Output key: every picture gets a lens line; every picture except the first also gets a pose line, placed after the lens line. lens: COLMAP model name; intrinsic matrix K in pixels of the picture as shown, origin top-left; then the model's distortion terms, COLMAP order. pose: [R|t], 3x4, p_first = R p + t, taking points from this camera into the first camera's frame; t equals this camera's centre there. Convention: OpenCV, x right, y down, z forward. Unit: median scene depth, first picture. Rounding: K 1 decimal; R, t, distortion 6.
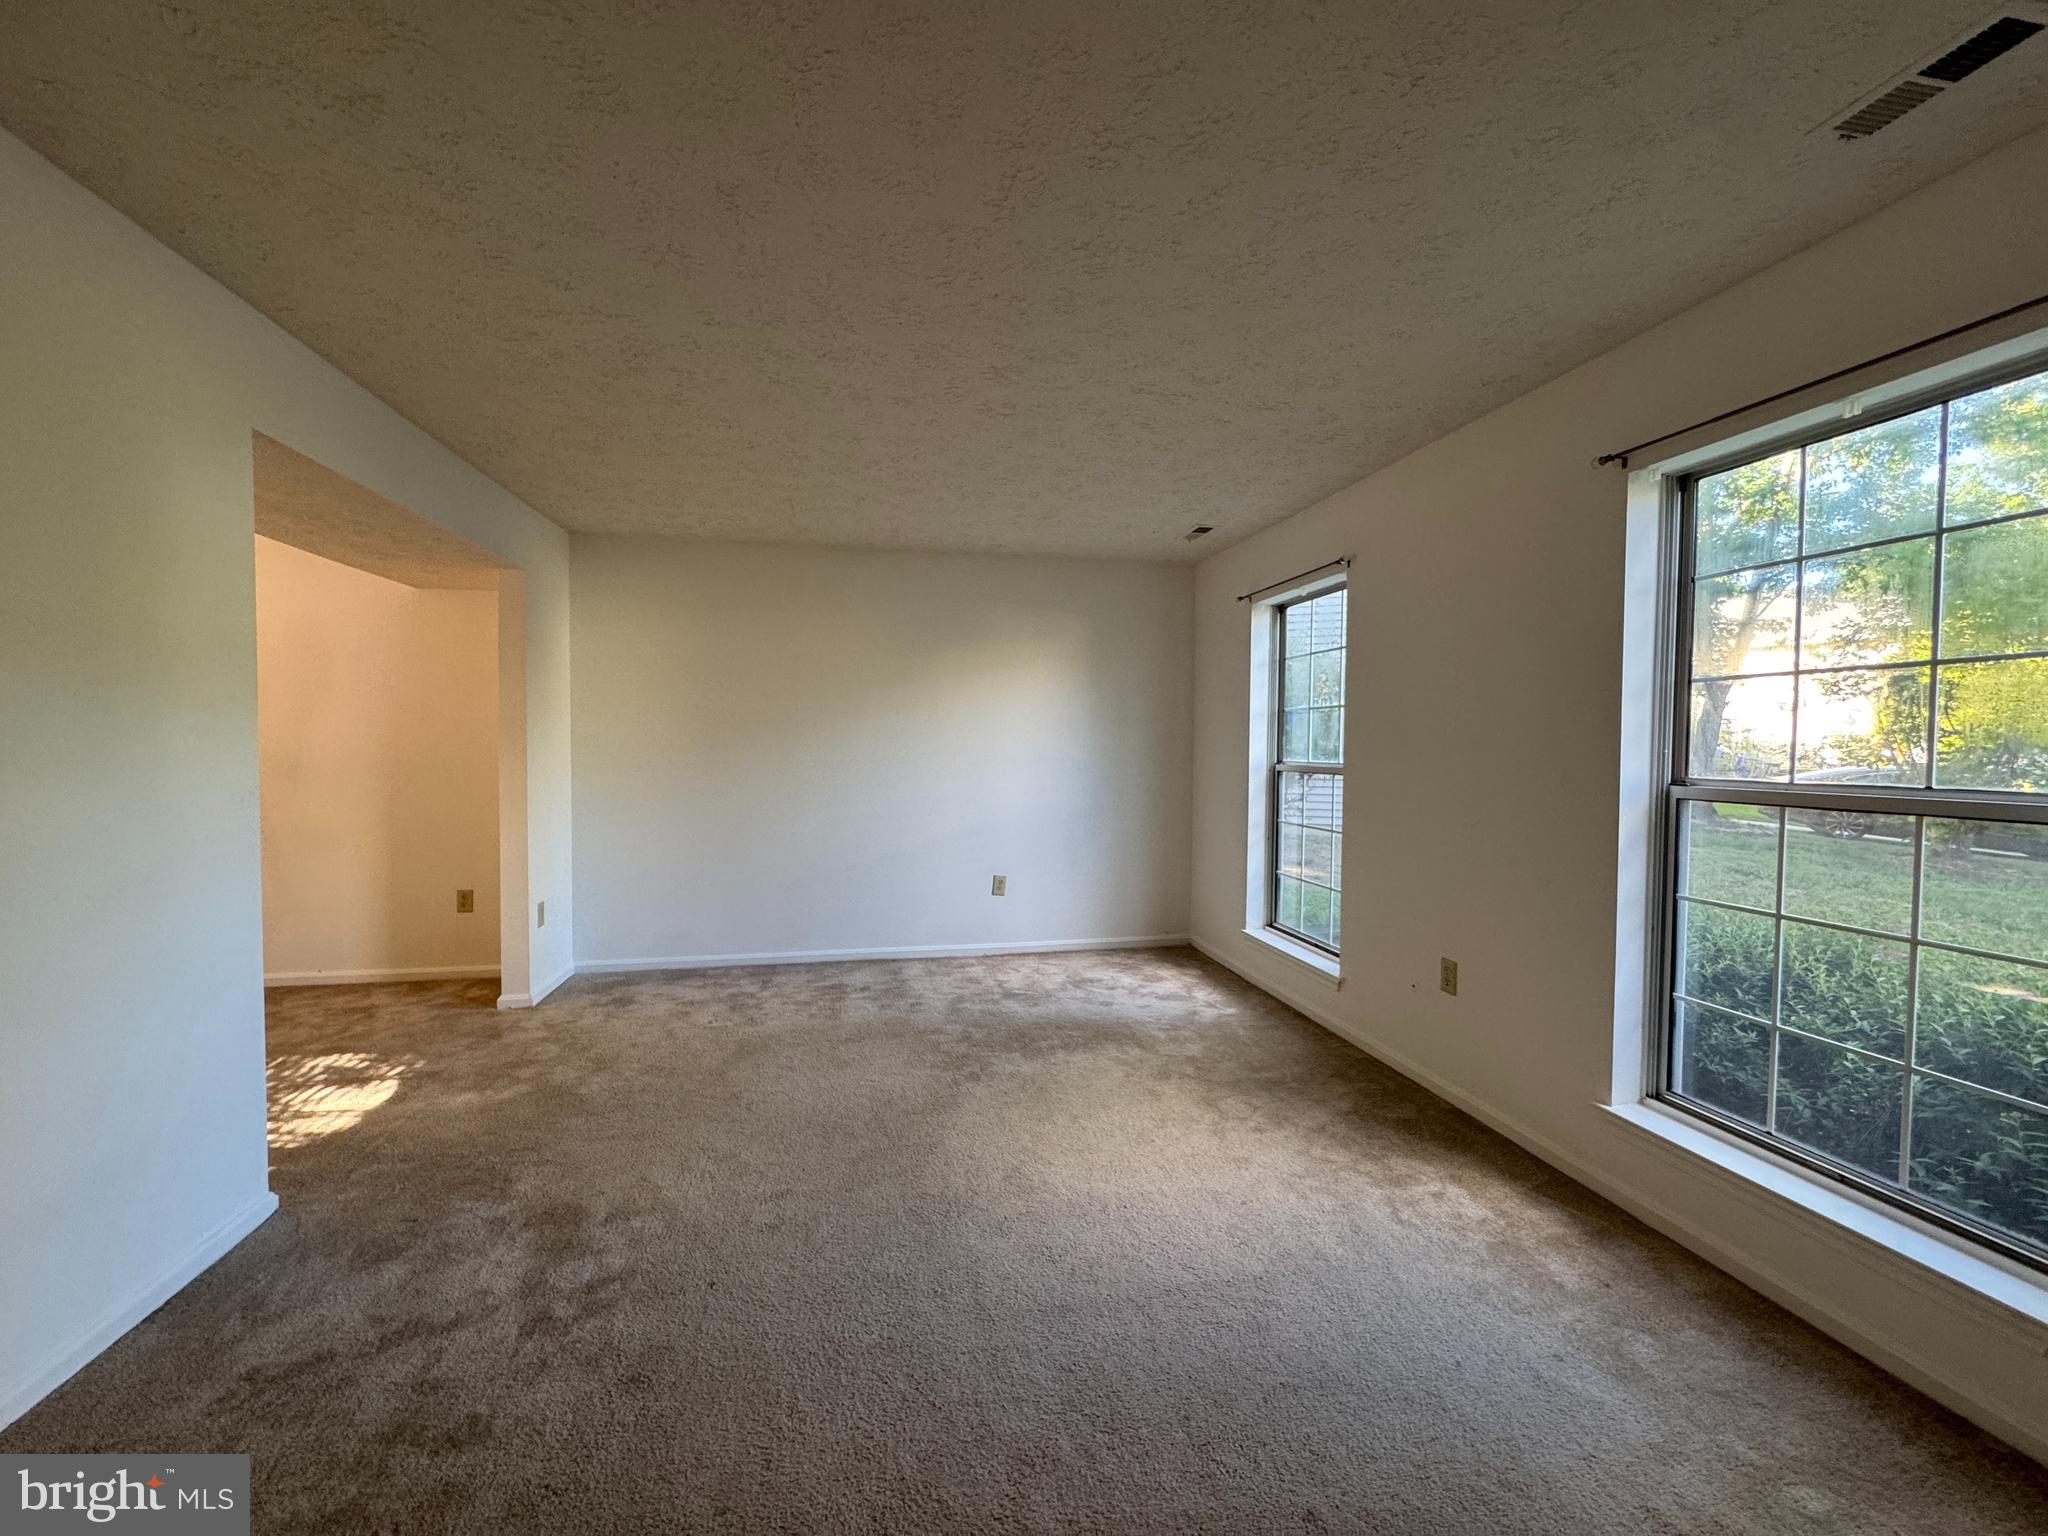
lens RADIAL K [[819.9, 0, 1022.0], [0, 819.9, 767.8], [0, 0, 1]] dist [-0.003291, 0.000248]
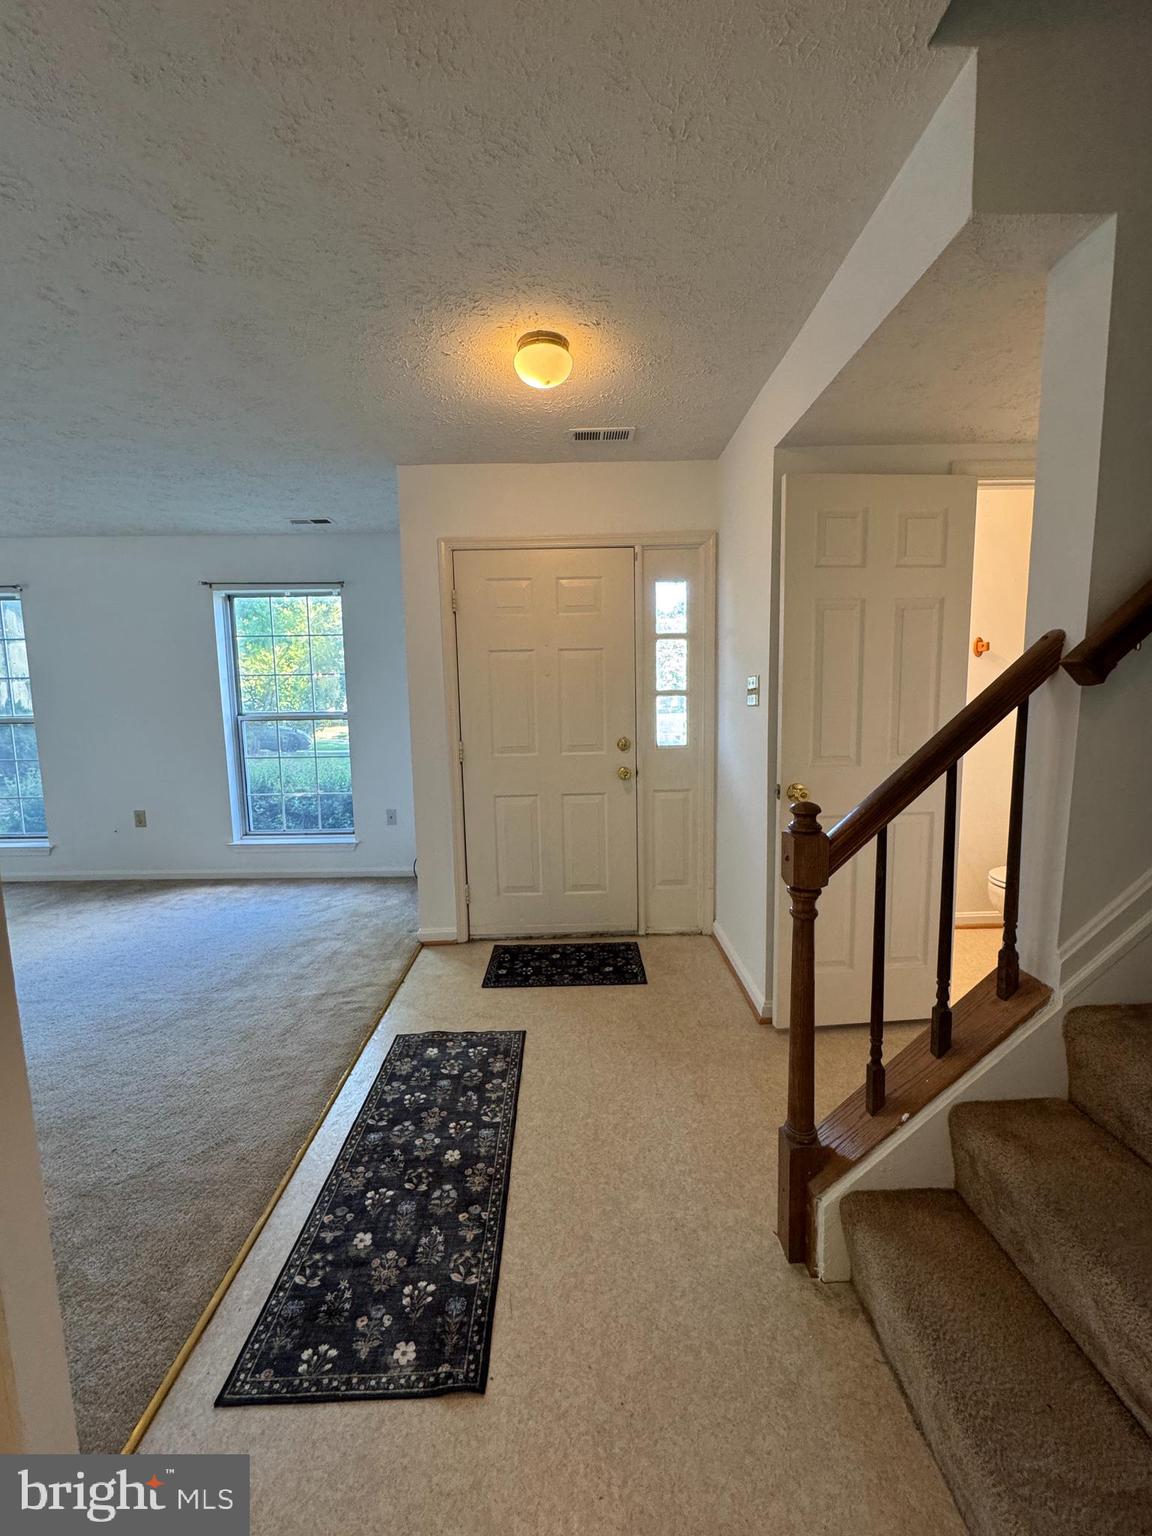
lens RADIAL K [[614.9, 0, 577.3], [0, 614.9, 766.5], [0, 0, 1]] dist [-0.003291, 0.000248]
pose [[0.208358, -0.117342, 0.970988, -0.896251], [0.041557, 0.992942, 0.111077, 0.008940], [-0.977169, 0.017208, 0.211764, -0.463773]]
